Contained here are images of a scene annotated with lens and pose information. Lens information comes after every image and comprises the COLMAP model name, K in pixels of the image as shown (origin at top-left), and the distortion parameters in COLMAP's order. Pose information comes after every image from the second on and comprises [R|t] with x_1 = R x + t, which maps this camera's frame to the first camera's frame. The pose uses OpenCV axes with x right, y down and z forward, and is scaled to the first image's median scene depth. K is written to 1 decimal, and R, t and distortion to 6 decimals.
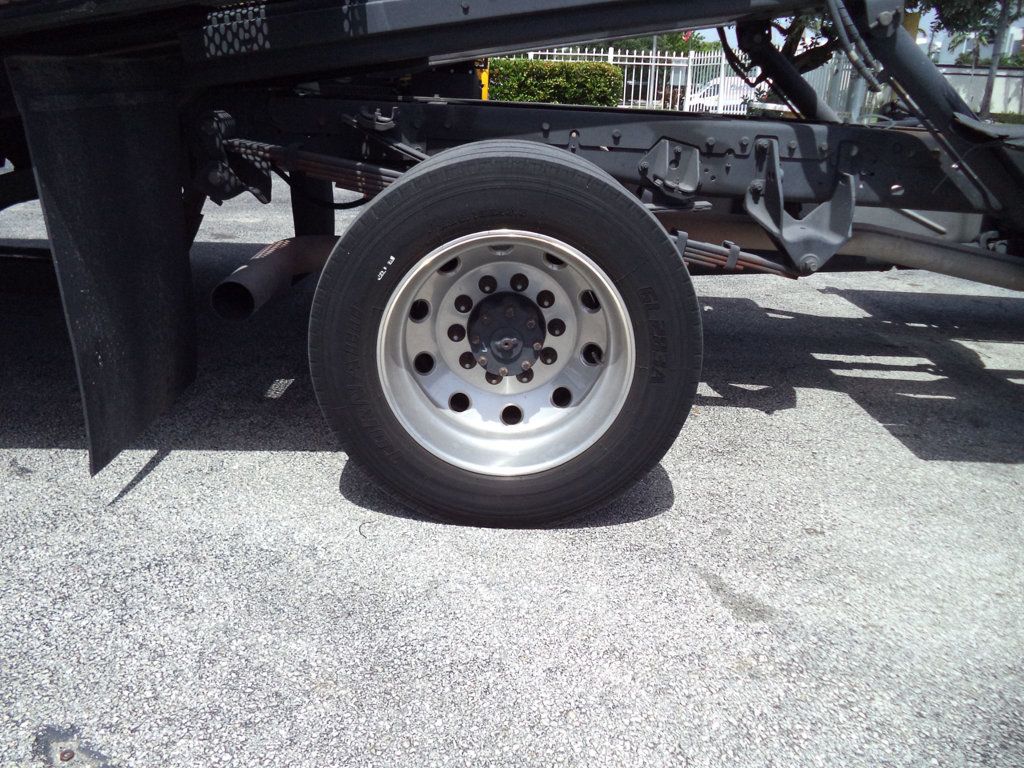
lens RADIAL K [[831.8, 0, 516.9], [0, 831.8, 384.6], [0, 0, 1]] dist [-0.023053, -0.007510]
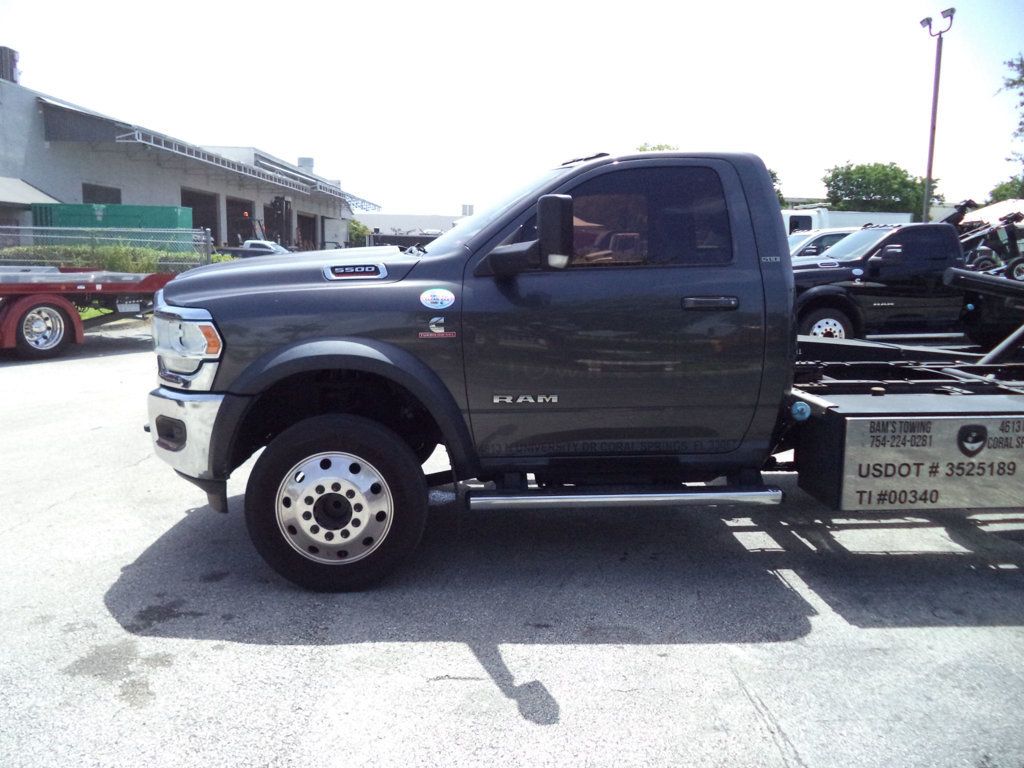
lens RADIAL K [[831.8, 0, 500.5], [0, 831.8, 378.0], [0, 0, 1]] dist [-0.023053, -0.007510]
pose [[-0.998238, -0.051254, -0.029905, 2.000532], [-0.059316, 0.876456, 0.477815, -1.296460], [0.001720, 0.478747, -0.877951, 3.054218]]
